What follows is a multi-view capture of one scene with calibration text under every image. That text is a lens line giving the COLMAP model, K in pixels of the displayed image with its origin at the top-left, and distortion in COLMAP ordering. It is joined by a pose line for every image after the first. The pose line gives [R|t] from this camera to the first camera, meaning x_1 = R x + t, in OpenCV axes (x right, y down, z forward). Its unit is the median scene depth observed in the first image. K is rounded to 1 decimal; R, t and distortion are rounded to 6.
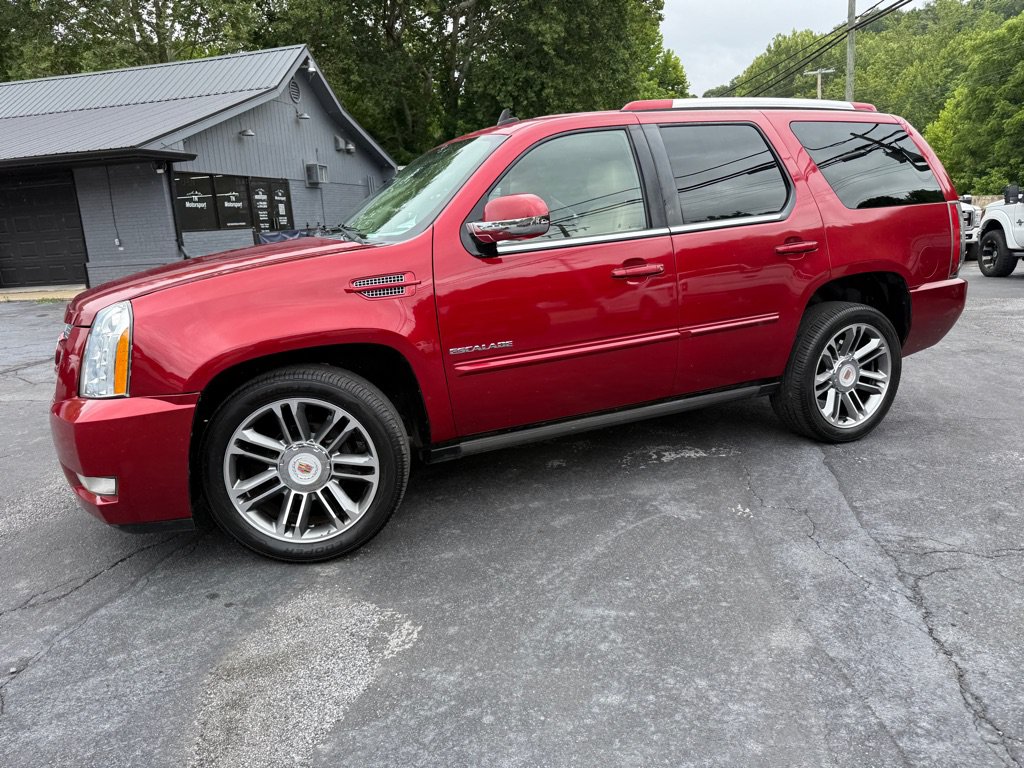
lens RADIAL K [[720.4, 0, 523.2], [0, 720.4, 388.4], [0, 0, 1]] dist [0.028012, -0.039940]
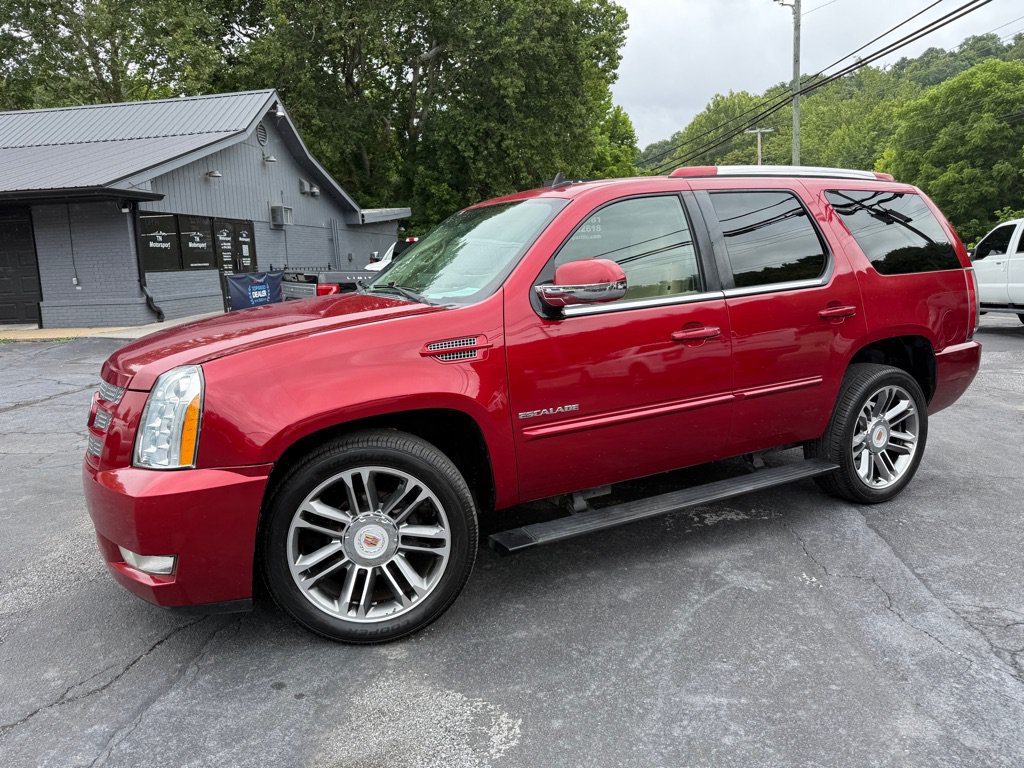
lens RADIAL K [[720.1, 0, 521.8], [0, 720.1, 378.9], [0, 0, 1]] dist [0.031008, -0.039252]
pose [[0.997527, 0.009532, 0.069641, -0.128667], [-0.004579, 0.997470, -0.070941, -0.025461], [-0.070141, 0.070447, 0.995046, 0.025608]]
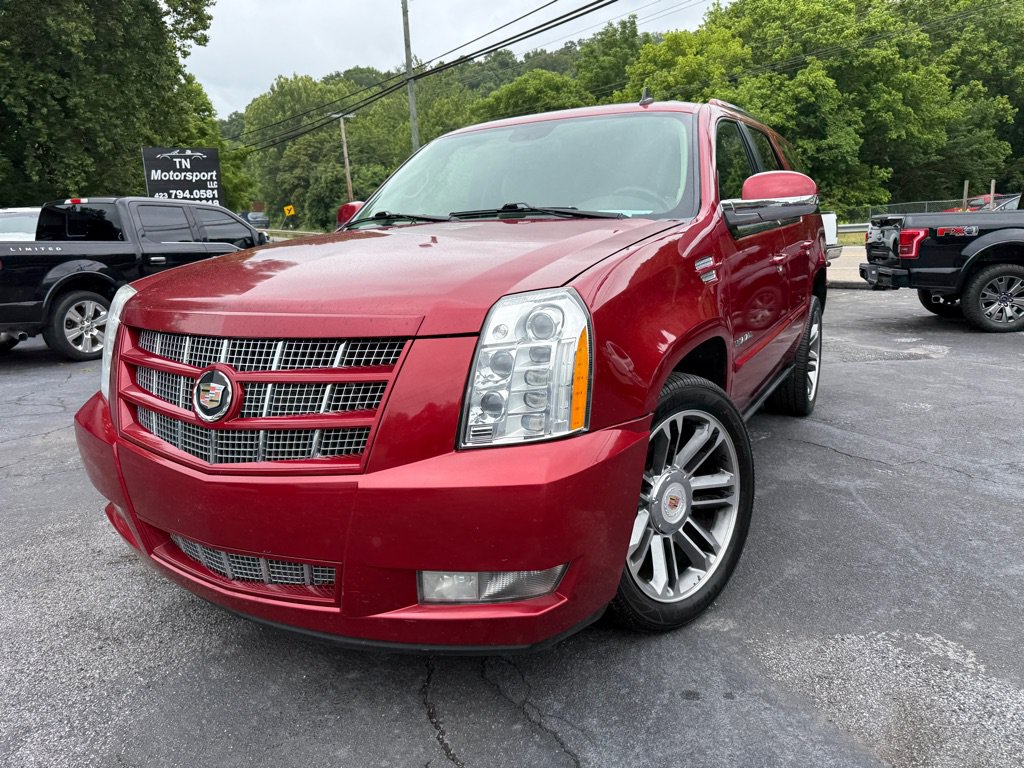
lens RADIAL K [[720.4, 0, 523.2], [0, 720.4, 388.4], [0, 0, 1]] dist [0.028012, -0.039940]
pose [[0.810450, -0.102109, 0.576840, -0.642155], [0.129205, 0.991600, -0.006003, -0.019985], [-0.571381, 0.079395, 0.816835, 0.330982]]
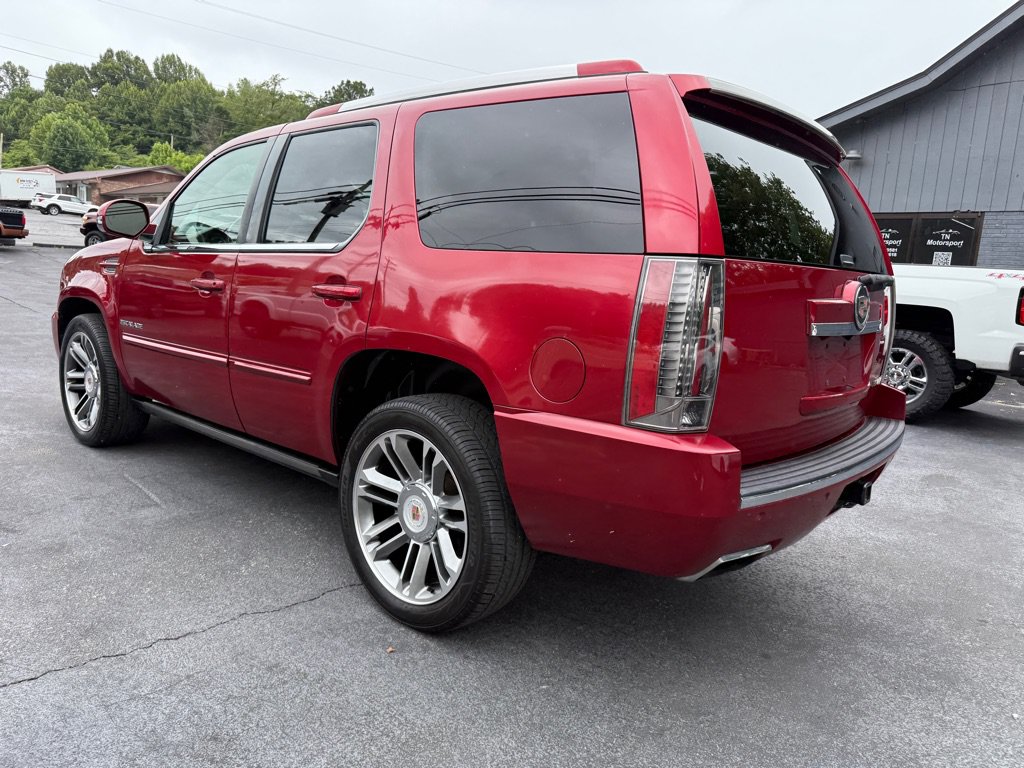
lens RADIAL K [[725.8, 0, 514.3], [0, 725.8, 382.2], [0, 0, 1]] dist [0.000100, -0.001414]
pose [[0.391359, 0.223070, -0.892792, 1.048318], [-0.289003, 0.950883, 0.110899, -0.228326], [0.873679, 0.214618, 0.436604, 0.828928]]
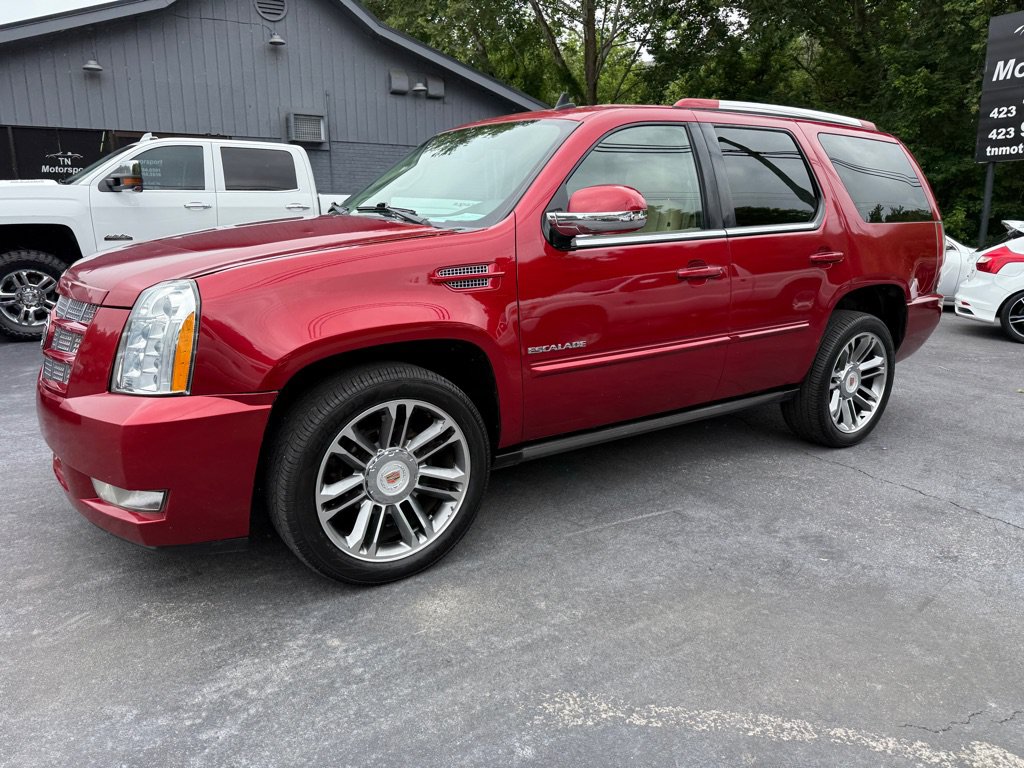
lens RADIAL K [[718.3, 0, 519.2], [0, 718.3, 380.7], [0, 0, 1]] dist [0.039127, -0.048347]
pose [[0.984068, 0.026244, 0.175846, -0.212265], [-0.026716, 0.999643, 0.000314, -0.009455], [-0.175775, -0.005007, 0.984418, 0.074205]]
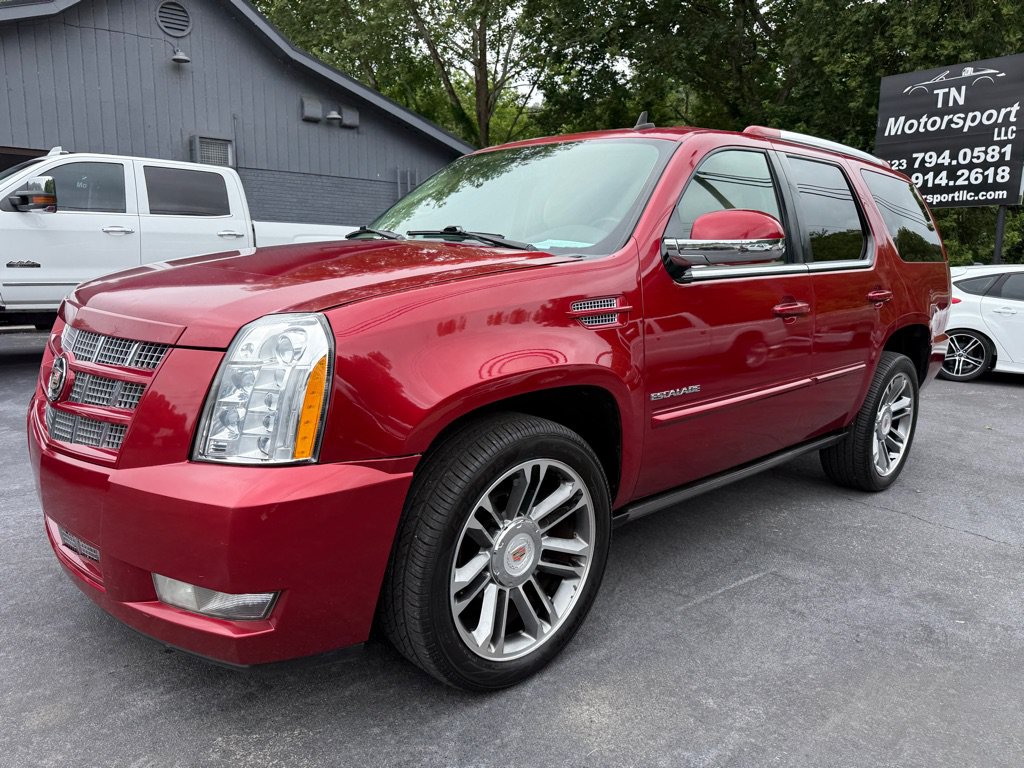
lens RADIAL K [[724.9, 0, 510.2], [0, 724.9, 388.8], [0, 0, 1]] dist [0.009336, -0.012582]
pose [[0.946762, 0.026530, 0.320838, -0.392639], [-0.013345, 0.998976, -0.043224, -0.018094], [-0.321657, 0.036642, 0.946147, 0.225922]]
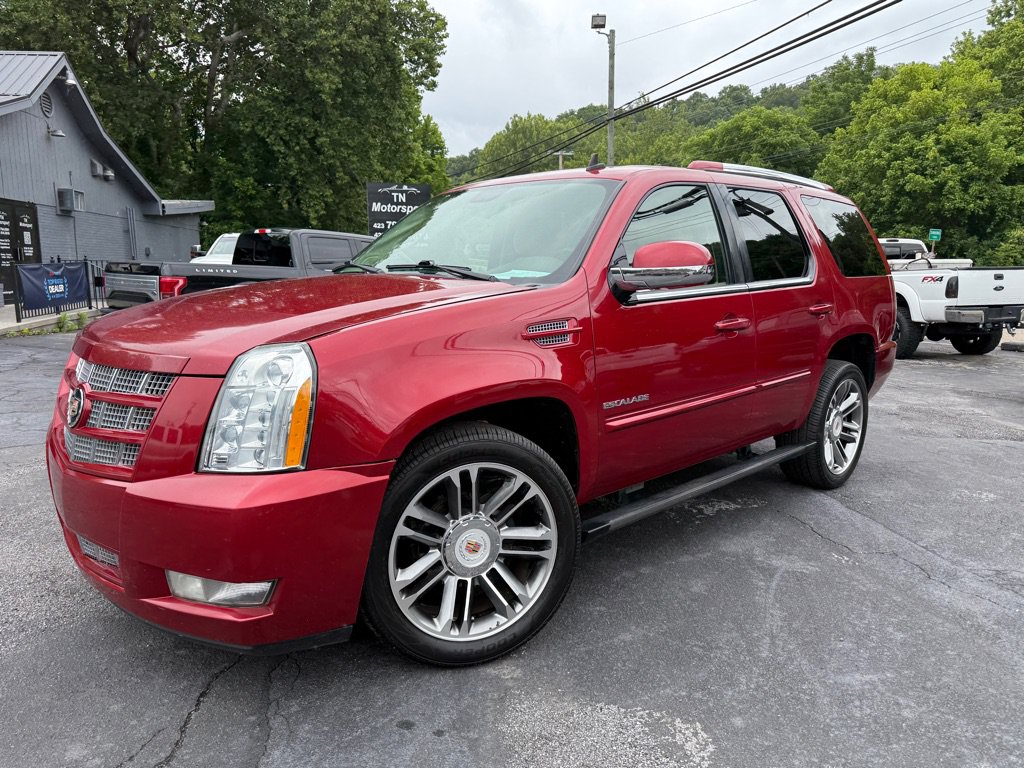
lens RADIAL K [[719.4, 0, 529.4], [0, 719.4, 394.9], [0, 0, 1]] dist [0.020964, -0.023077]
pose [[0.938775, -0.000100, 0.344531, -0.388475], [0.022719, 0.997841, -0.061615, -0.008818], [-0.343781, 0.065670, 0.936751, 0.142215]]
